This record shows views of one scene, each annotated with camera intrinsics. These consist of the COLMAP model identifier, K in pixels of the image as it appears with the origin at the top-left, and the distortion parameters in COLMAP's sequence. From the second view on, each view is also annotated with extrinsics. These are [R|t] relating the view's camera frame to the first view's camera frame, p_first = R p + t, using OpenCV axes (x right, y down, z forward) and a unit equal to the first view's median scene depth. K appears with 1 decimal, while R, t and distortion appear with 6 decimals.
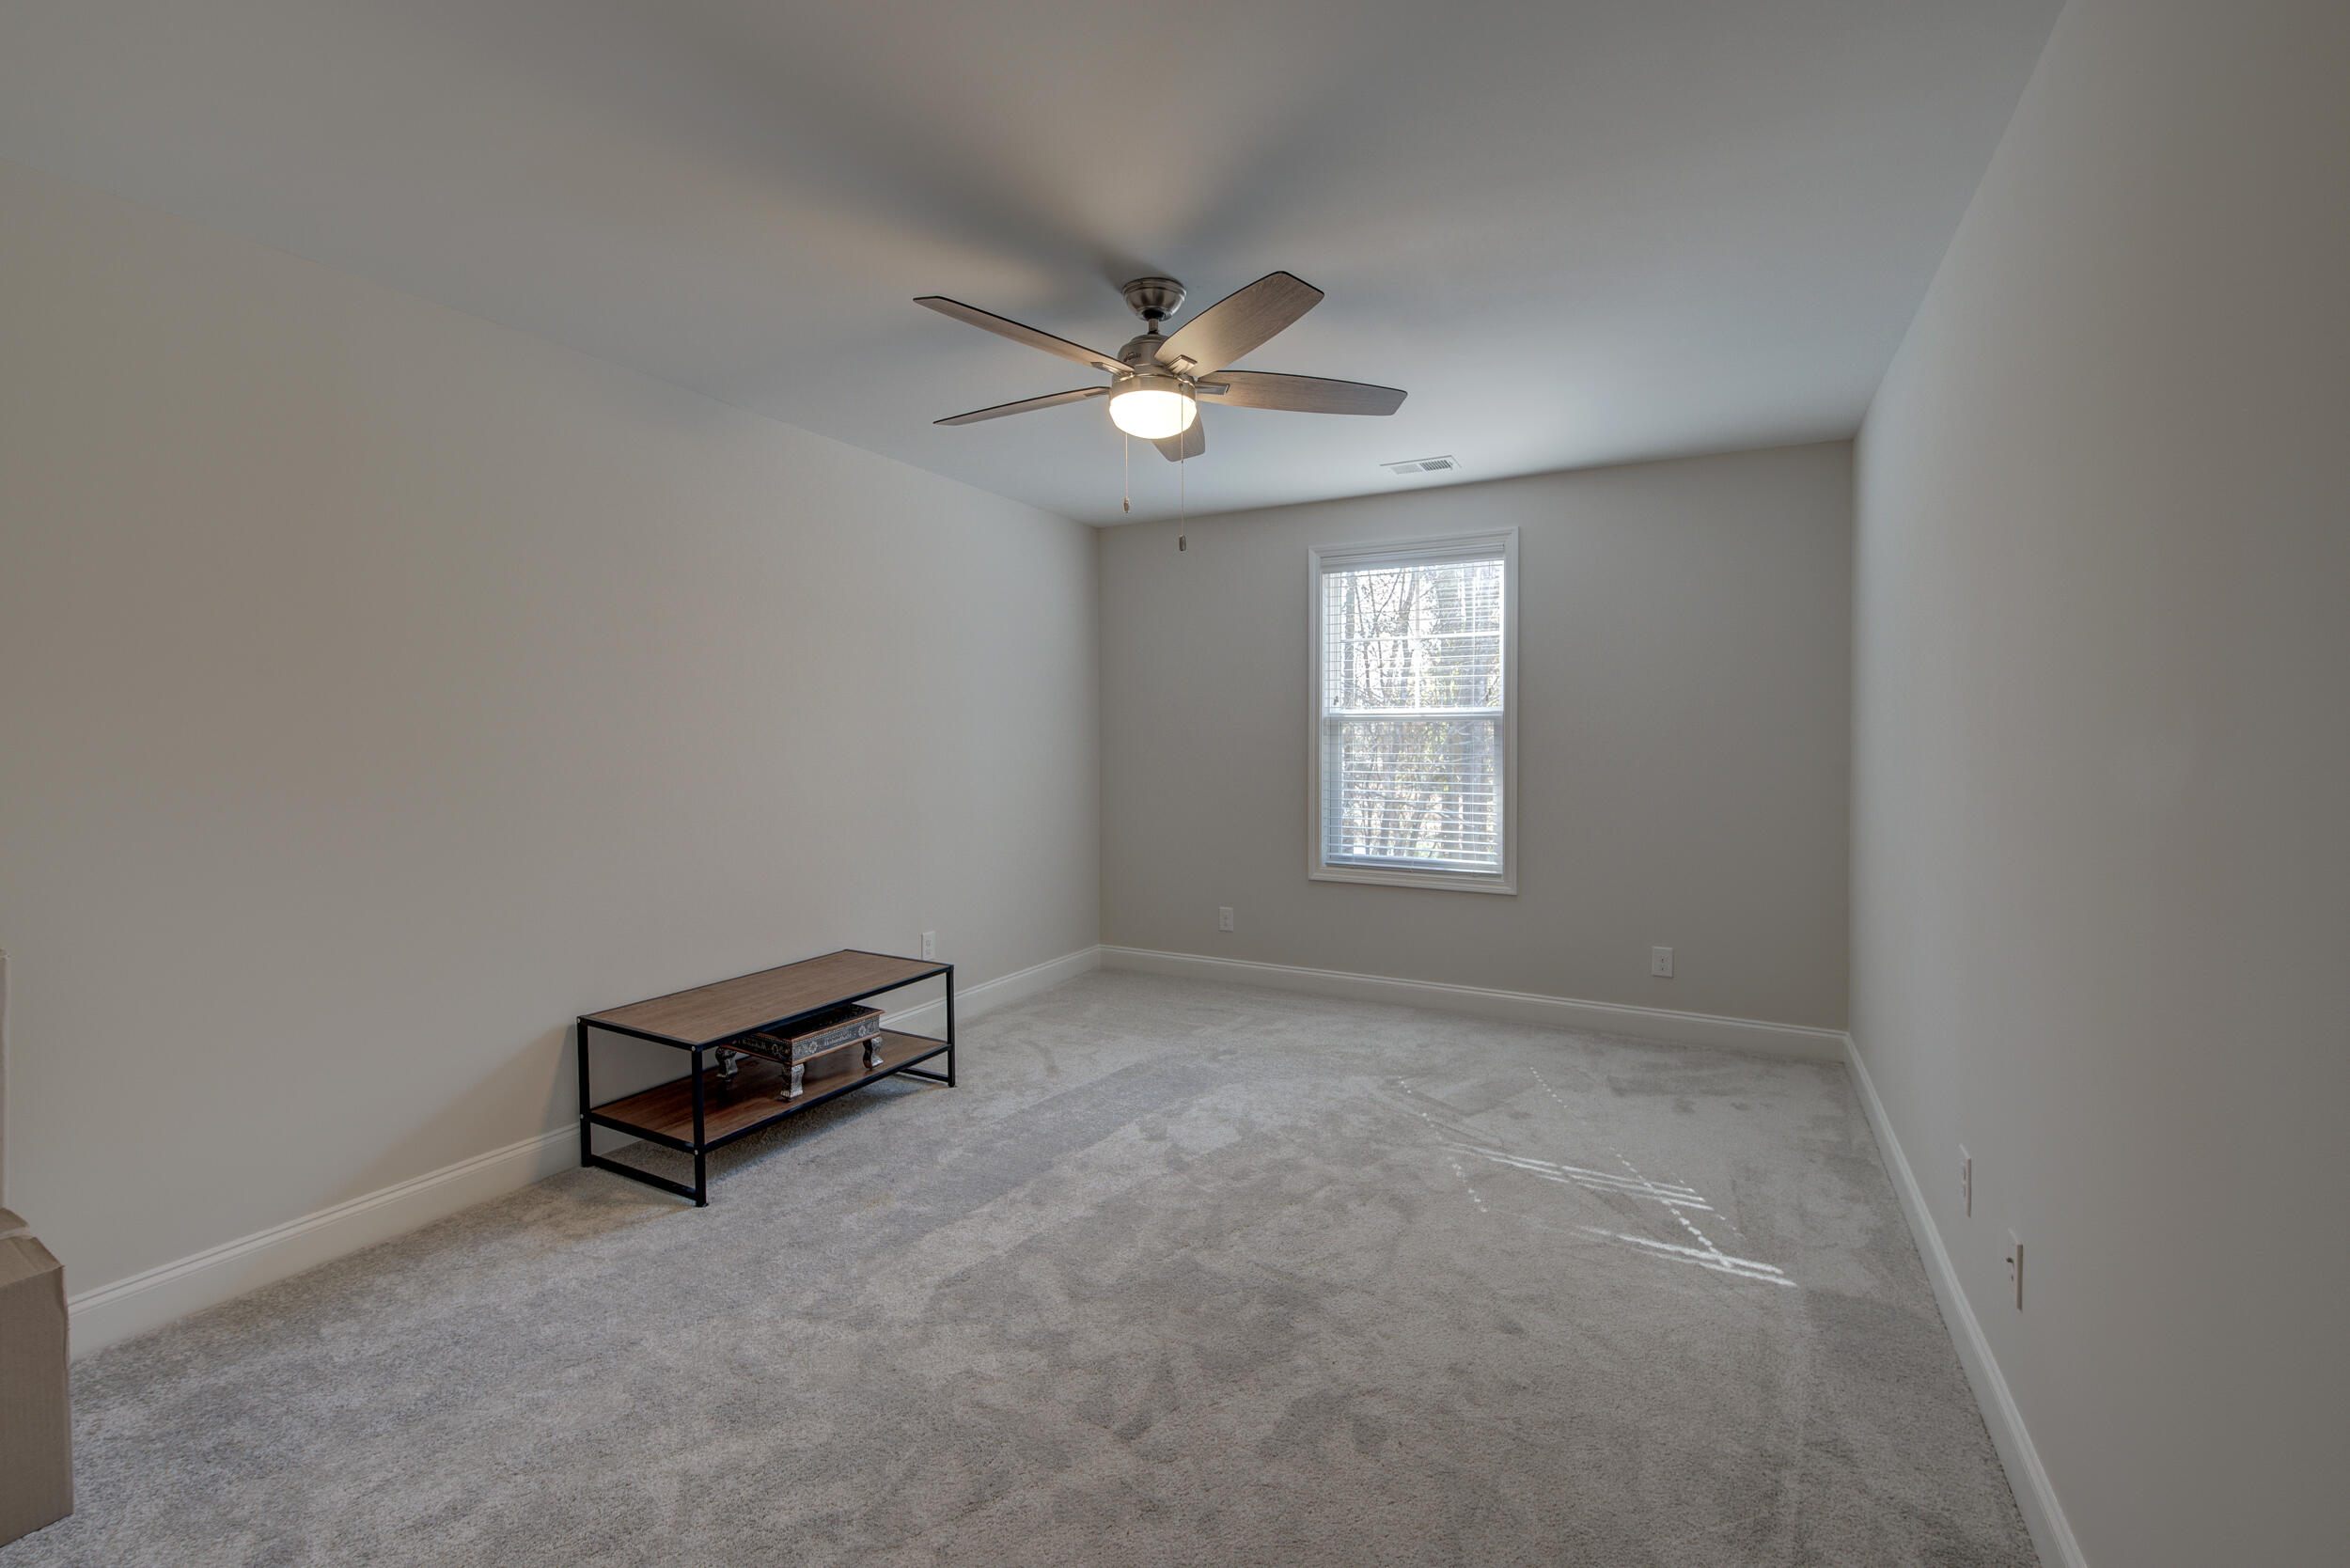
lens RADIAL K [[1009.6, 0, 1166.5], [0, 1009.6, 755.0], [0, 0, 1]] dist [0.025876, 0.000110]
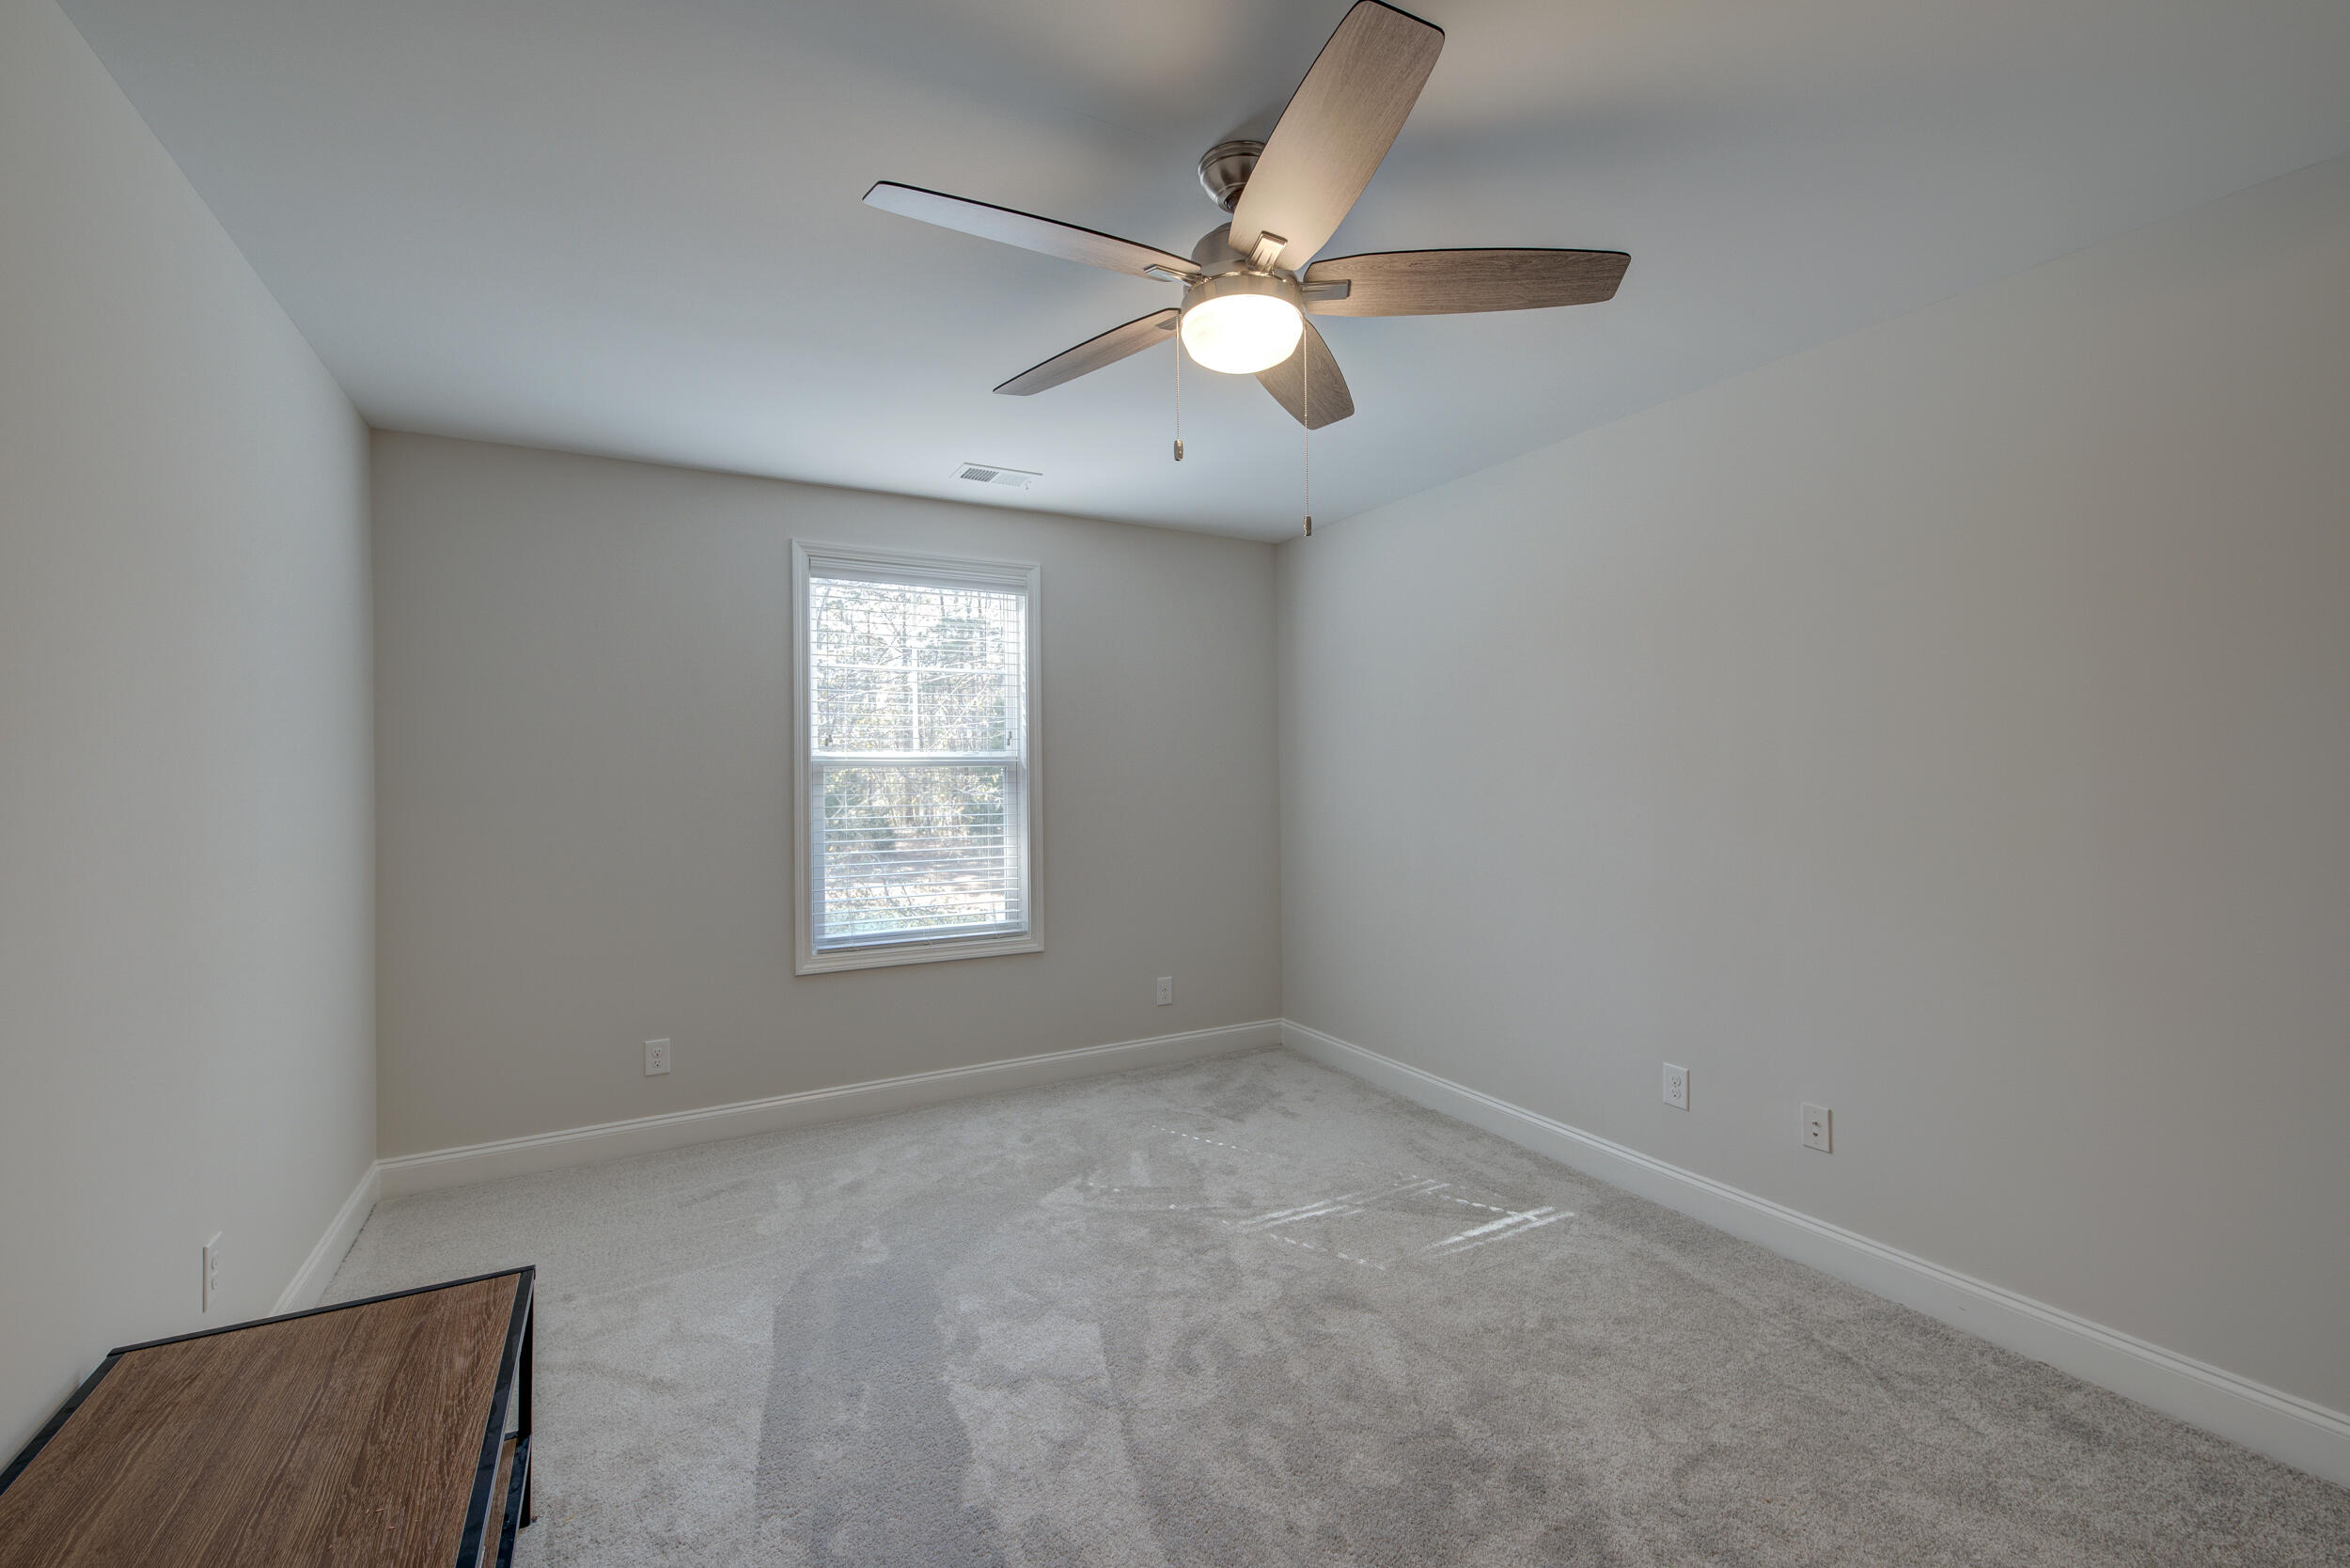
lens RADIAL K [[994.5, 0, 1174.4], [0, 994.5, 776.9], [0, 0, 1]] dist [0.019453, 0.000035]
pose [[0.537121, -0.004897, 0.843491, -0.448422], [0.023983, 0.999668, -0.009468, -0.015453], [-0.843165, 0.025315, 0.537059, 0.471928]]
